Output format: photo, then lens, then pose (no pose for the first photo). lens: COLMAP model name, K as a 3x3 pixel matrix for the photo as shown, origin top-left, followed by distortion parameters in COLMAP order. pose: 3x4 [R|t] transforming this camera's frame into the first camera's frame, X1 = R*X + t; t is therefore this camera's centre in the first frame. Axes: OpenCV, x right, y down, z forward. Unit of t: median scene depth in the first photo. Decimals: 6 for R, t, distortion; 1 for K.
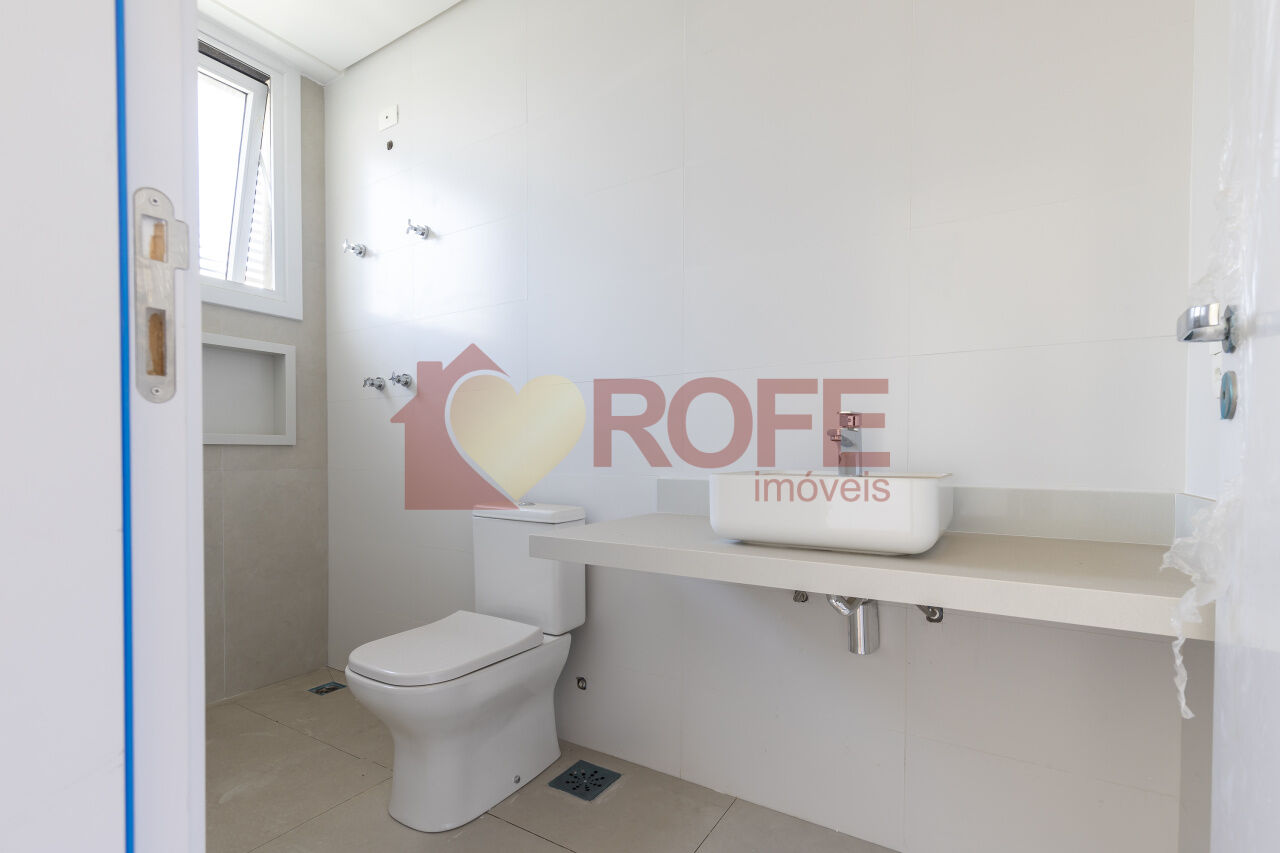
lens RADIAL K [[599.9, 0, 643.8], [0, 599.9, 468.9], [0, 0, 1]] dist [-0.001806, -0.000651]
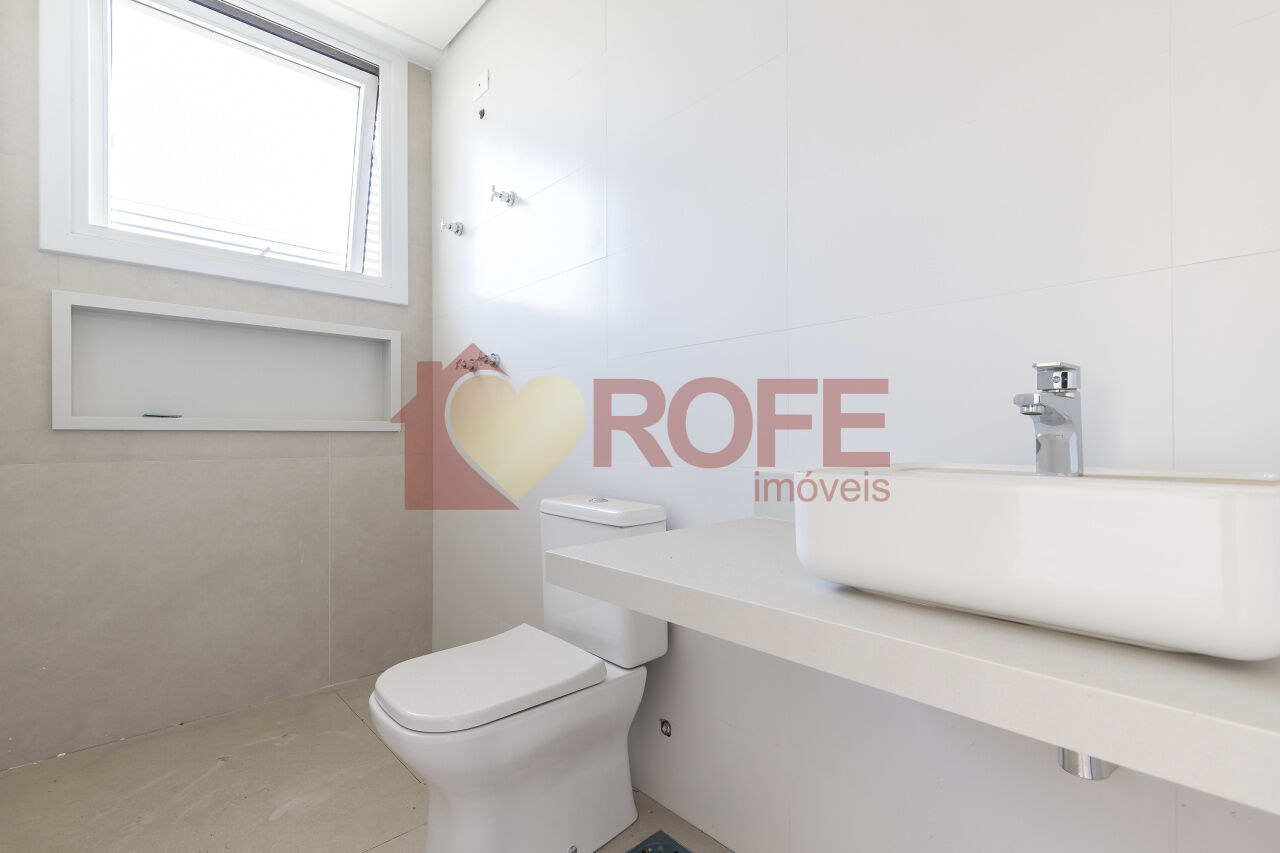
lens RADIAL K [[580.4, 0, 638.8], [0, 580.4, 436.9], [0, 0, 1]] dist [0.000889, 0.000021]
pose [[0.962902, -0.005201, -0.269802, 0.062418], [-0.002490, 0.999600, -0.028156, -0.004987], [0.269841, 0.027783, 0.962504, 0.207995]]
